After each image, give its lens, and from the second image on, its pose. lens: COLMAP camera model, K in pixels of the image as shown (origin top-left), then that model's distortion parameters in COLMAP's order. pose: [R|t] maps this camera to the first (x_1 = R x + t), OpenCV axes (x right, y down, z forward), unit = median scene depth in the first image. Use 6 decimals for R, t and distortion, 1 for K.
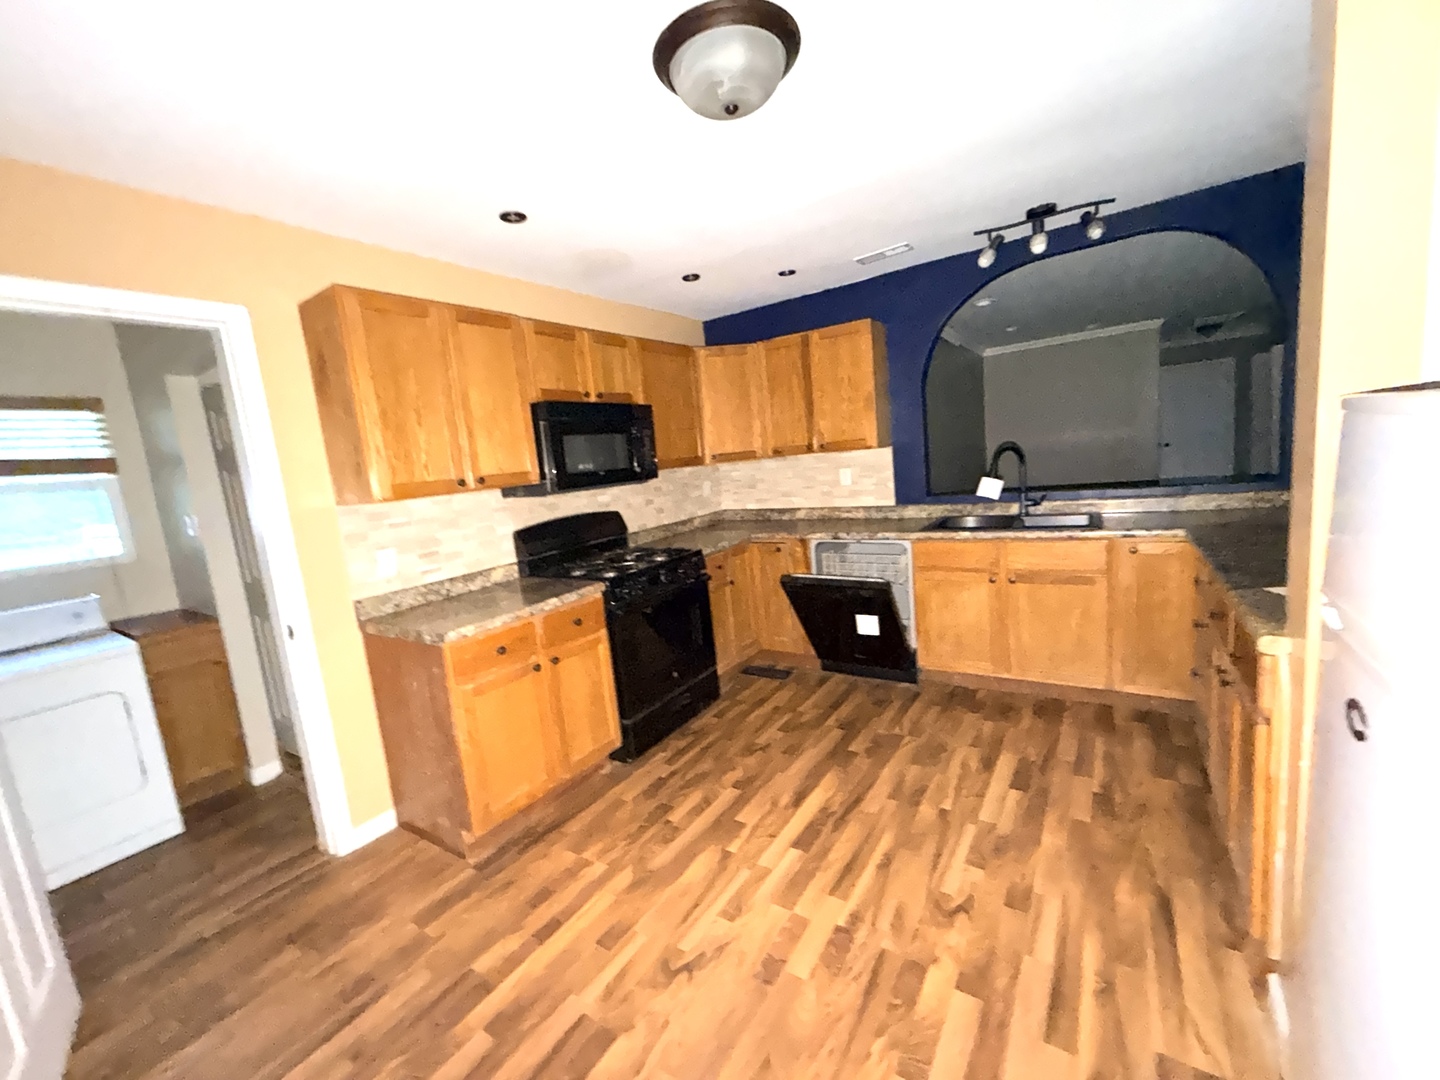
lens RADIAL K [[576.4, 0, 710.8], [0, 576.4, 541.5], [0, 0, 1]] dist [0.002526, 0.000090]
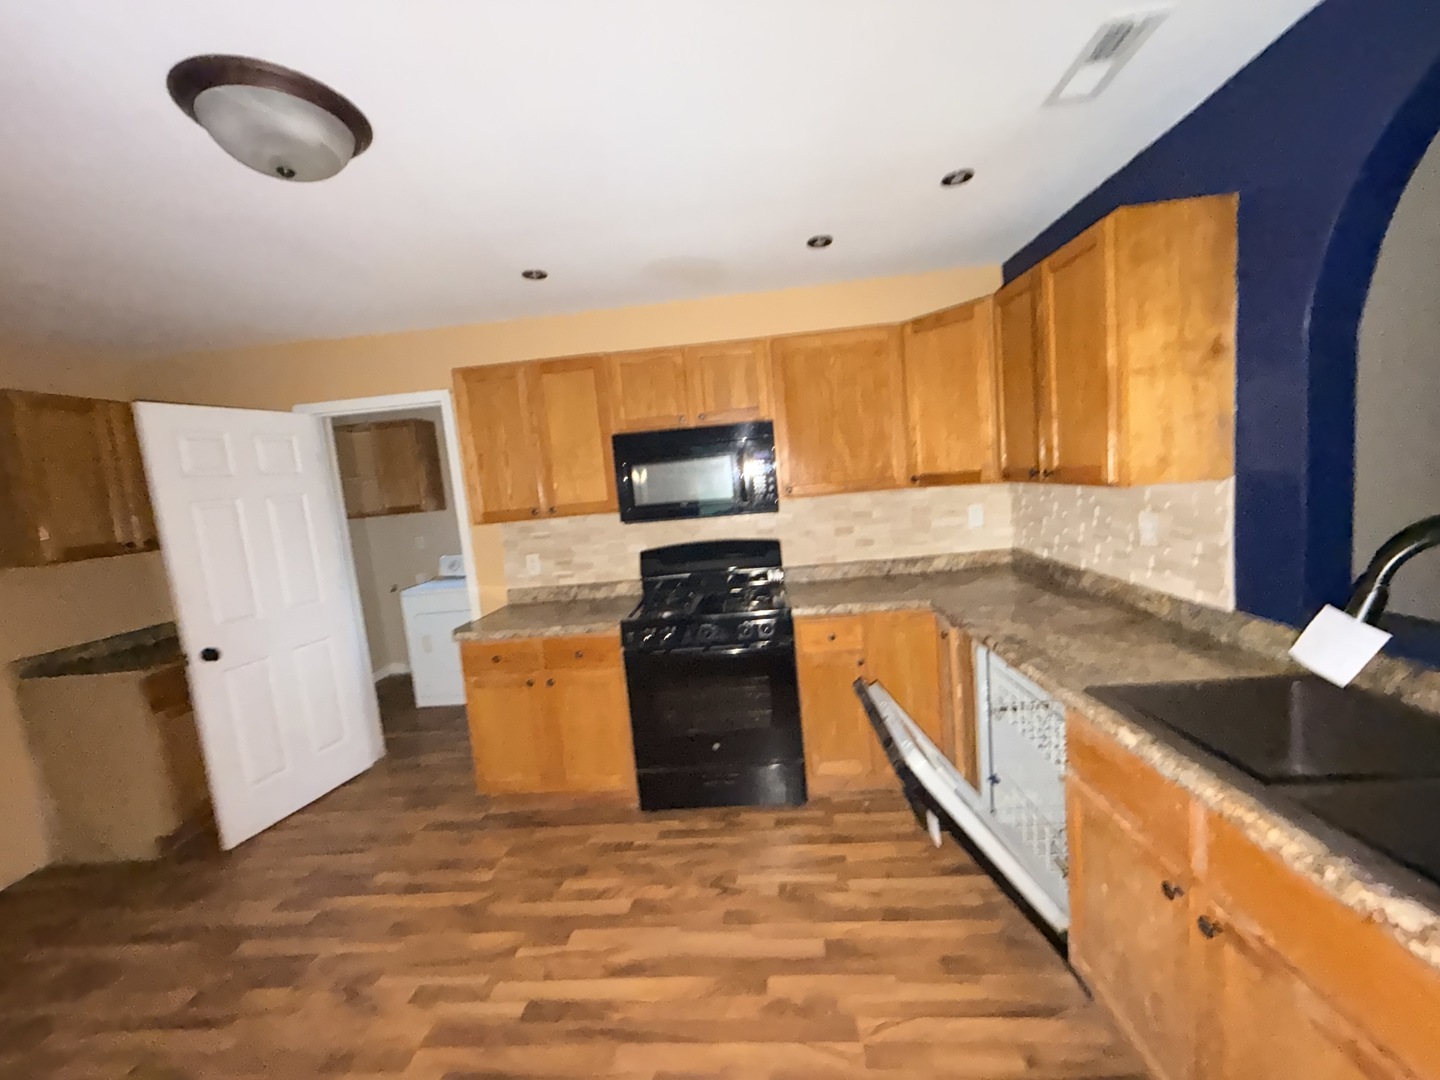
lens RADIAL K [[576.4, 0, 709.7], [0, 576.4, 538.2], [0, 0, 1]] dist [0.002526, 0.000090]
pose [[0.508835, 0.145700, -0.848445, 0.687470], [-0.081608, 0.989299, 0.120946, -0.198068], [0.856987, 0.007698, 0.515280, 0.616075]]
